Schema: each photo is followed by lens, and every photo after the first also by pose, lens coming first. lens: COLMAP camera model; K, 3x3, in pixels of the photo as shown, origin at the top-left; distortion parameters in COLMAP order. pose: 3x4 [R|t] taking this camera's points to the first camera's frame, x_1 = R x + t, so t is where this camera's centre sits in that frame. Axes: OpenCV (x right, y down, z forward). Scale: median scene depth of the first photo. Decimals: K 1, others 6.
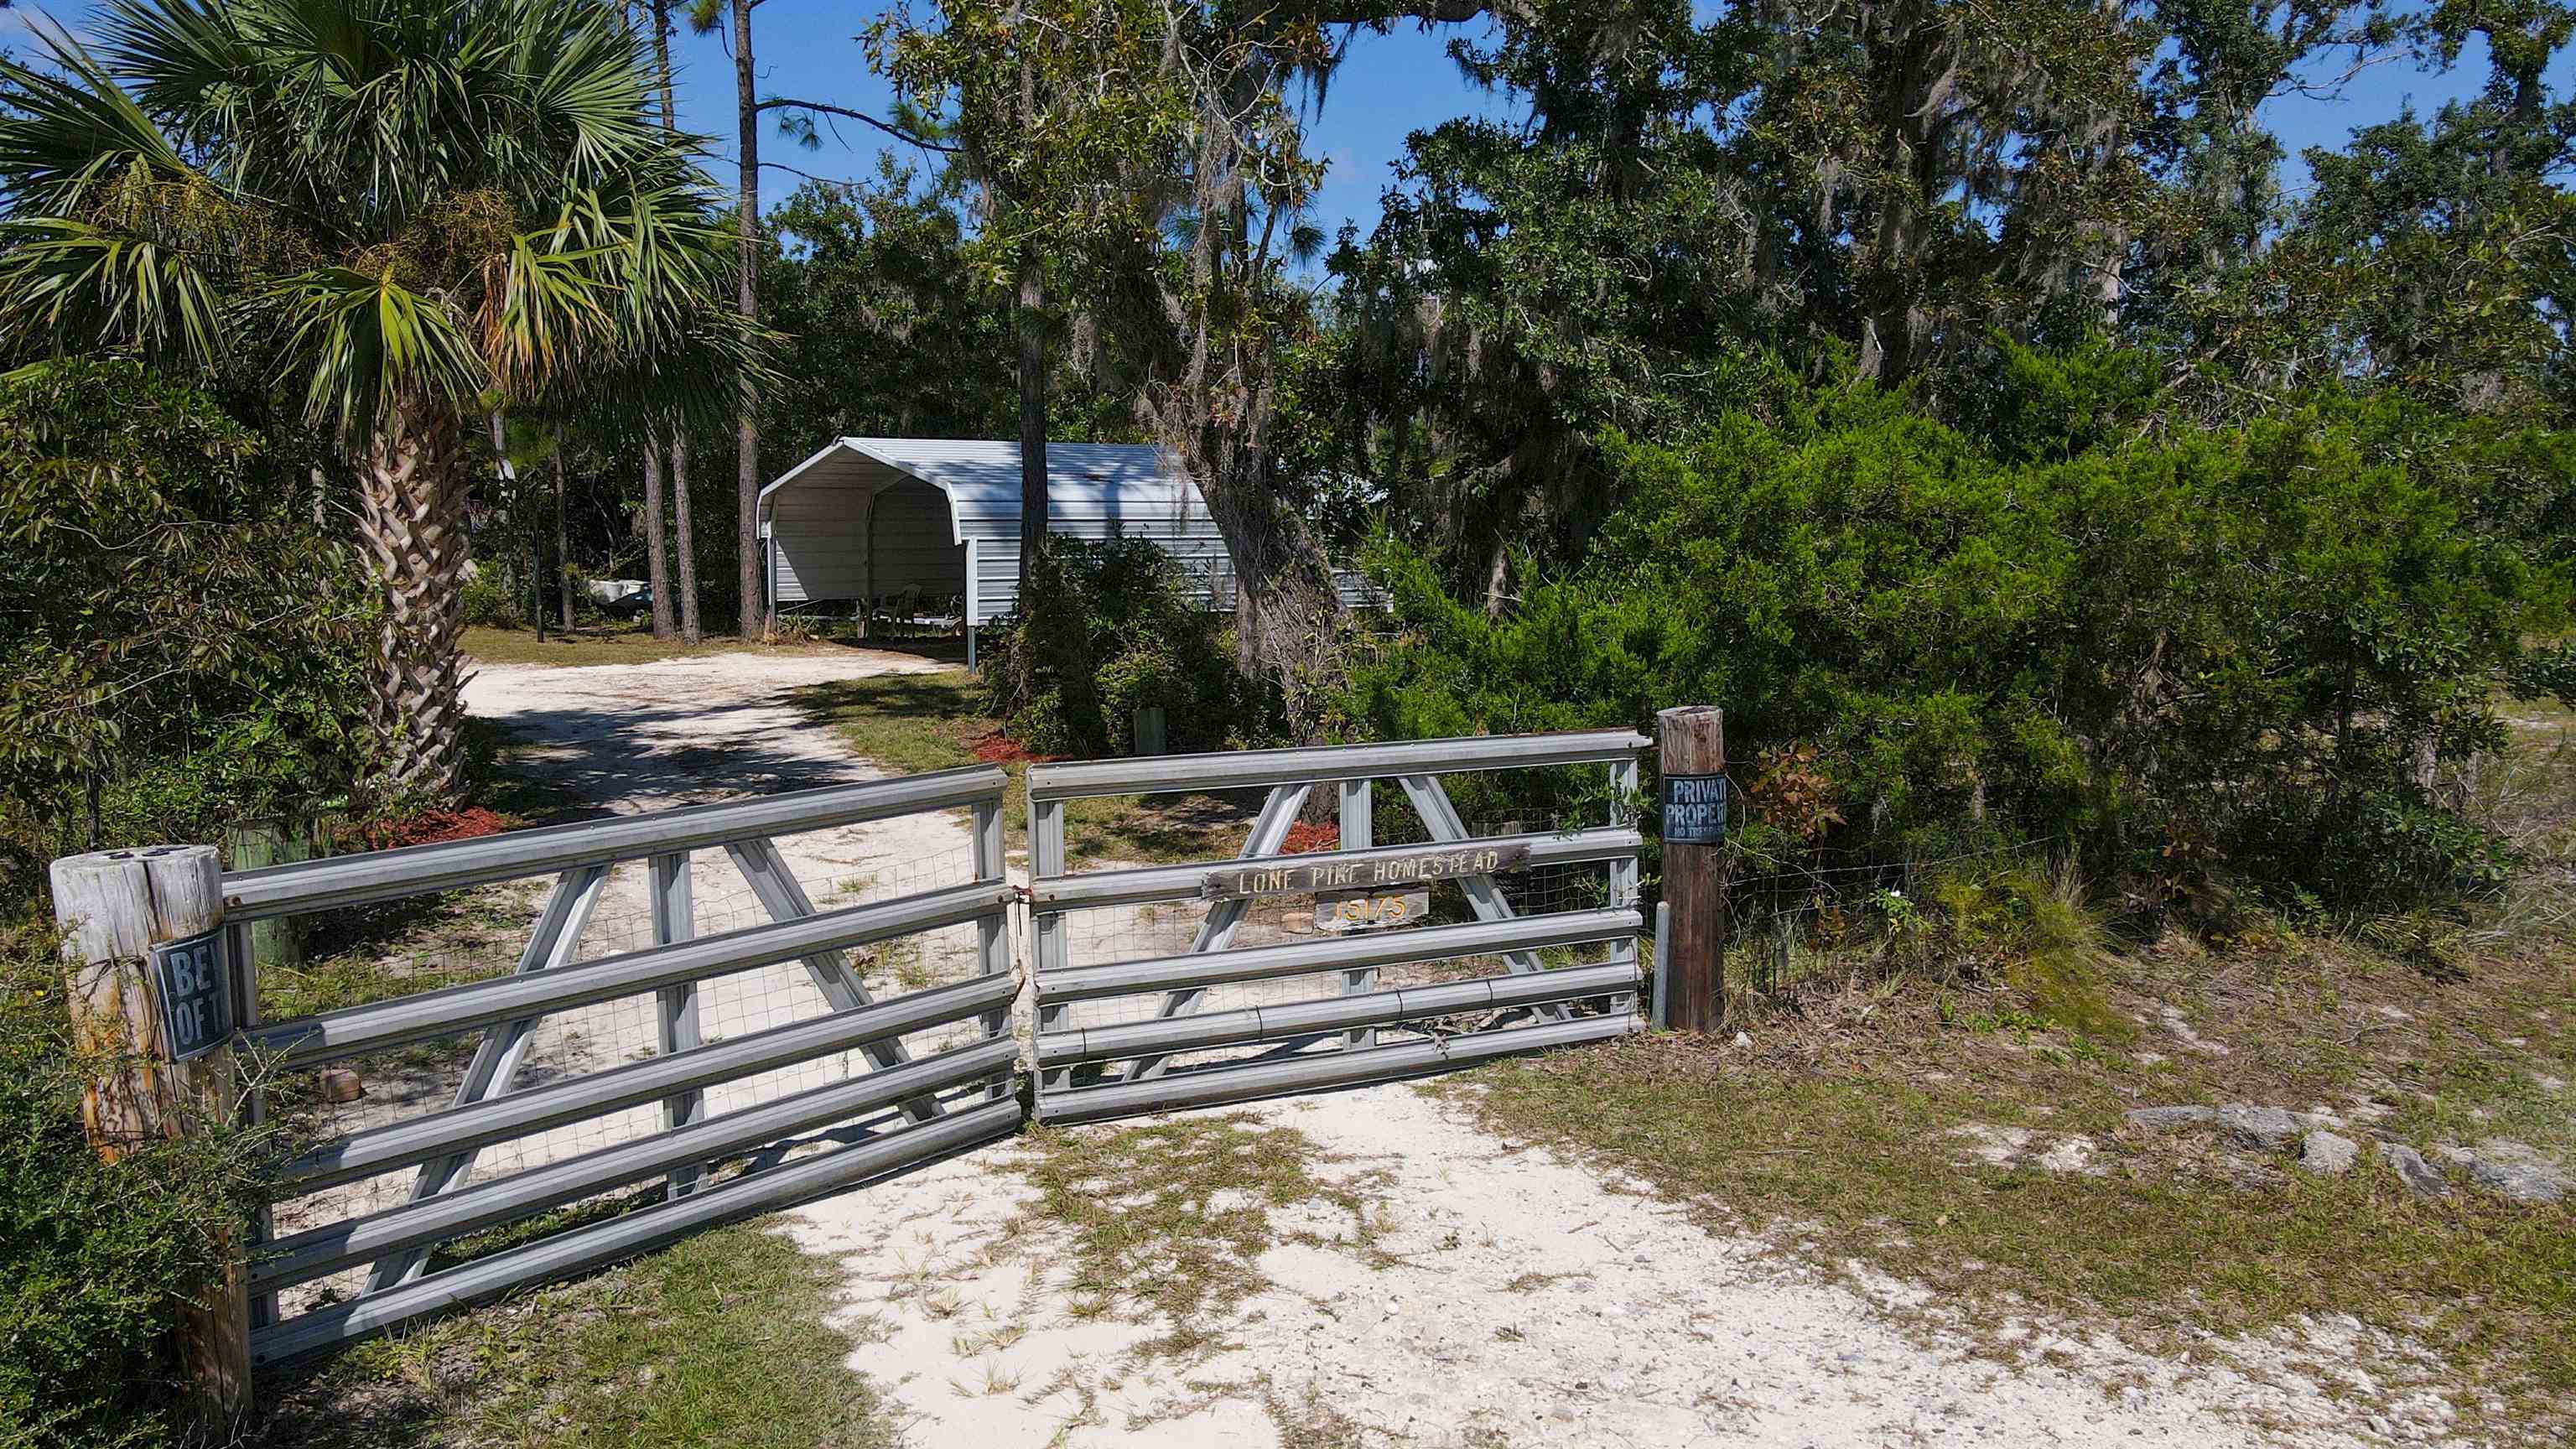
lens RADIAL K [[1891.7, 0, 1289.1], [0, 1891.7, 716.8], [0, 0, 1]] dist [0.000319, 0.000476]
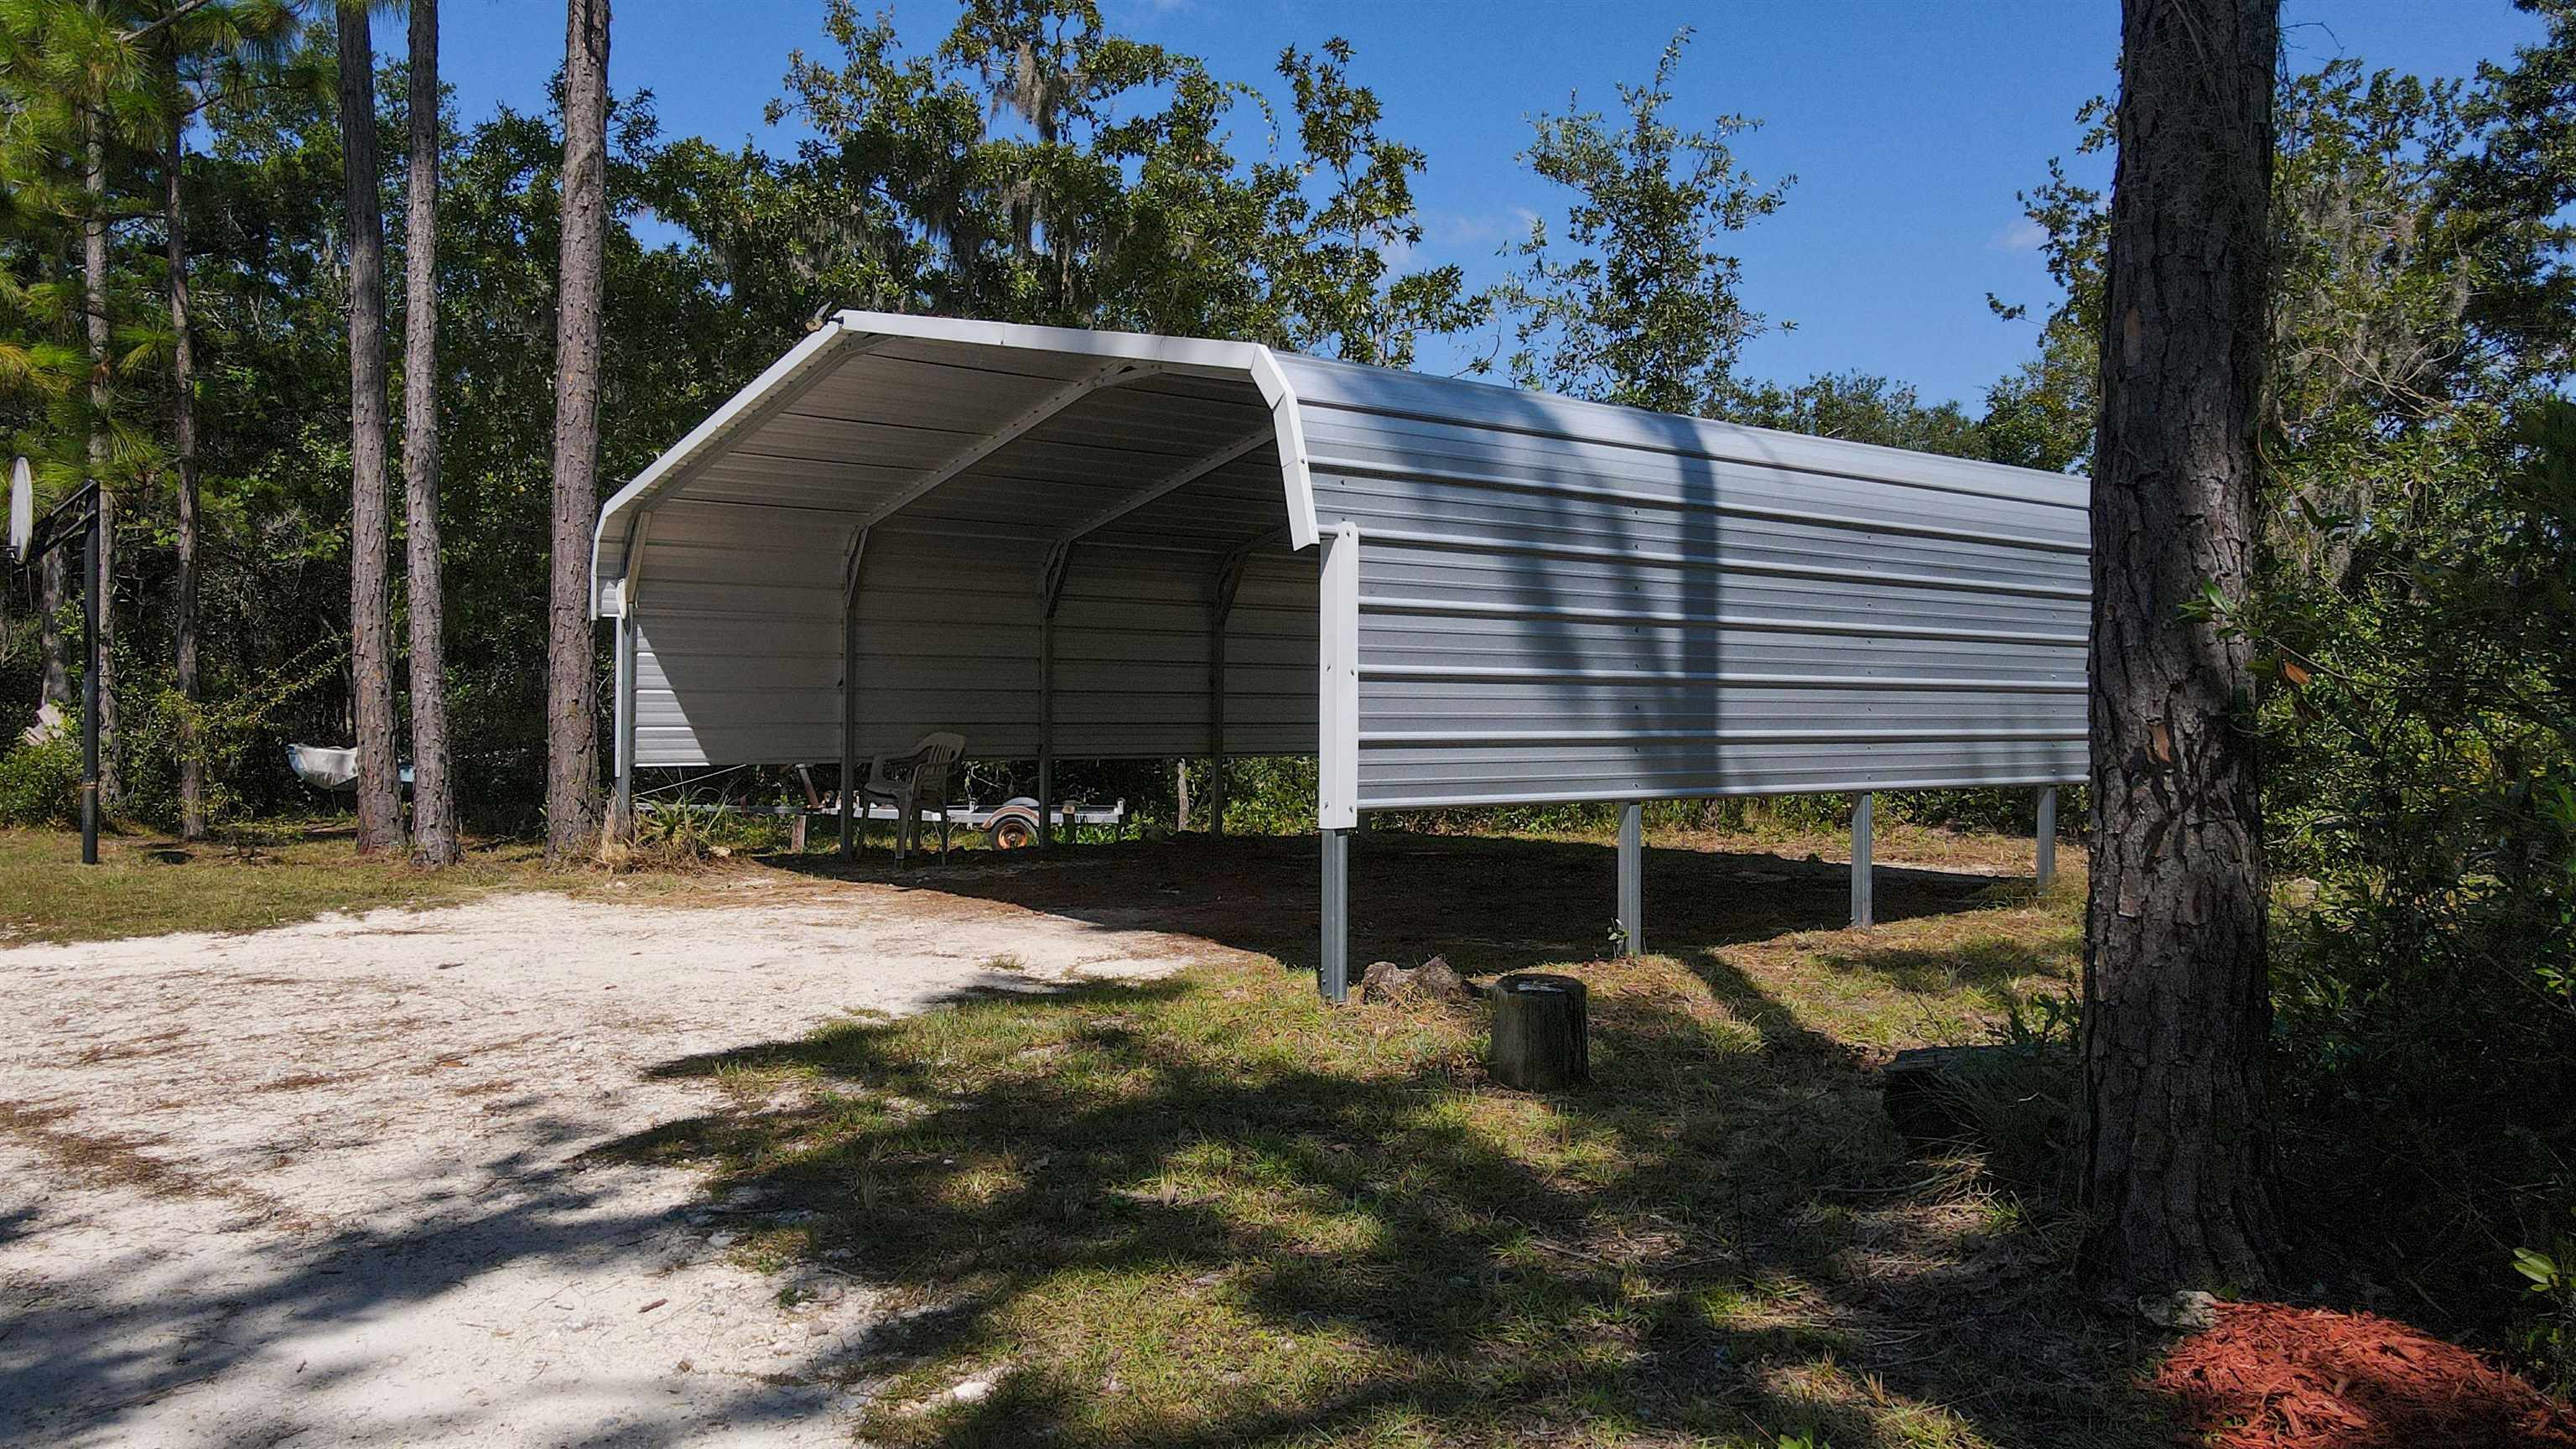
lens RADIAL K [[1891.7, 0, 1283.4], [0, 1891.7, 734.1], [0, 0, 1]] dist [0.000319, 0.000476]
pose [[0.996922, 0.004271, 0.078285, -0.160968], [0.003336, 0.995299, -0.096790, -0.027656], [-0.078330, 0.096753, 0.992221, 0.574227]]
